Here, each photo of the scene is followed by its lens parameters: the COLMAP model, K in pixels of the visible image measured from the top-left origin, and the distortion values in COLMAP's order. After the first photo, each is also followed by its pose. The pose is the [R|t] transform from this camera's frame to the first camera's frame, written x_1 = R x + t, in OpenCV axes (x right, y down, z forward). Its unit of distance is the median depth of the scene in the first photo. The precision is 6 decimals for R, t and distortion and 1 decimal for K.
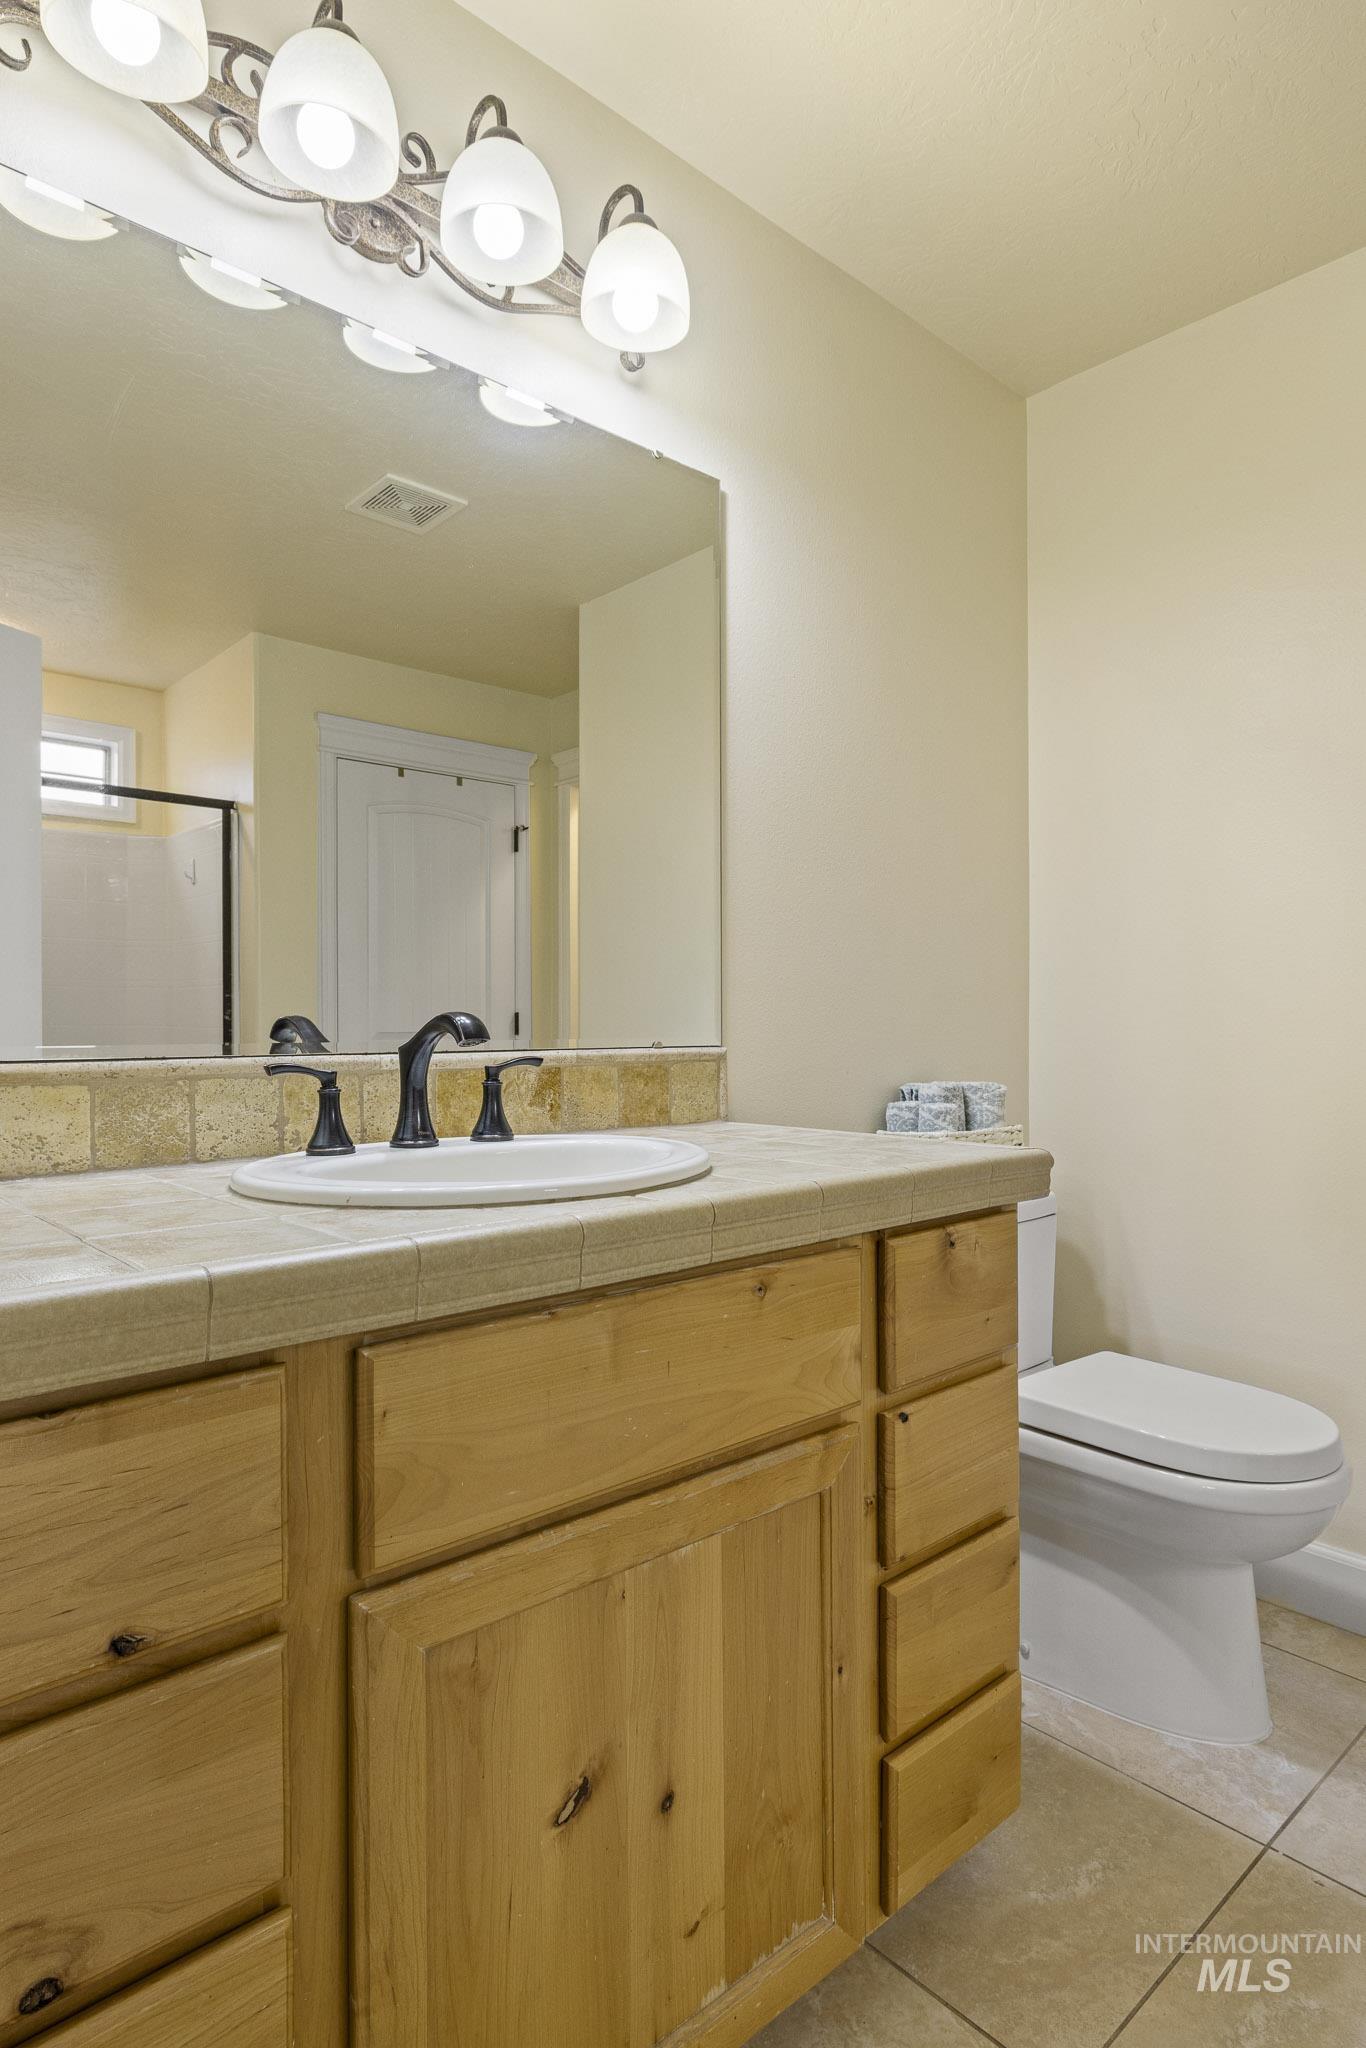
lens RADIAL K [[1129.8, 0, 683.5], [0, 1129.8, 1032.8], [0, 0, 1]] dist [-0.000051, -0.000982]
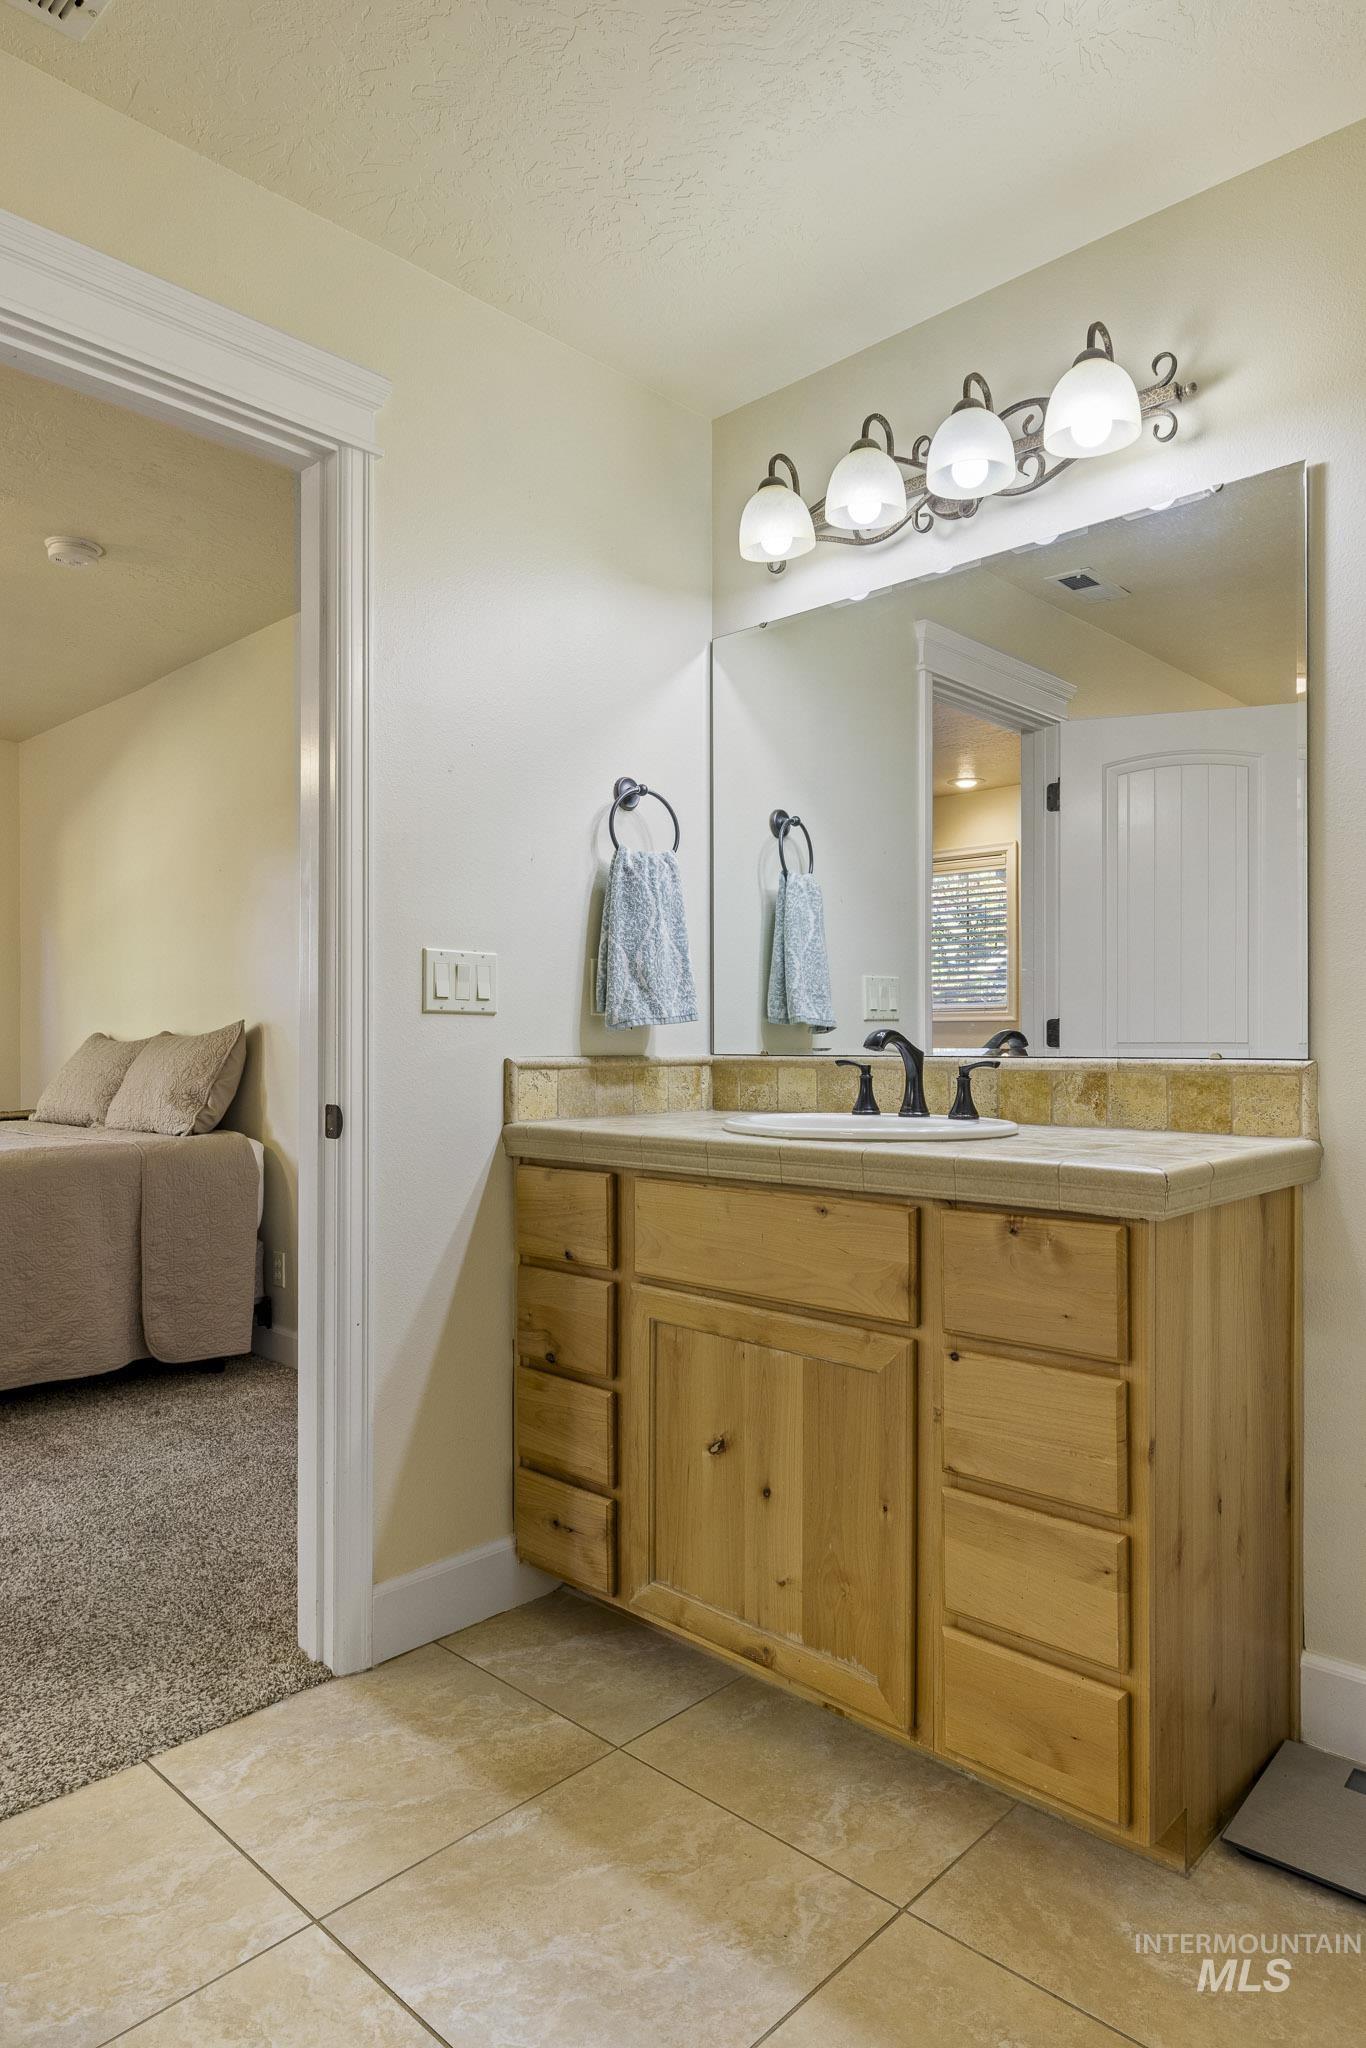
lens RADIAL K [[1236.2, 0, 683.7], [0, 1236.2, 1024.8], [0, 0, 1]] dist [-0.002727, -0.000287]
pose [[0.080300, -0.007049, -0.996746, 1.435762], [-0.003585, 0.999966, -0.007360, -0.011022], [0.996764, 0.004164, 0.080272, 0.559614]]
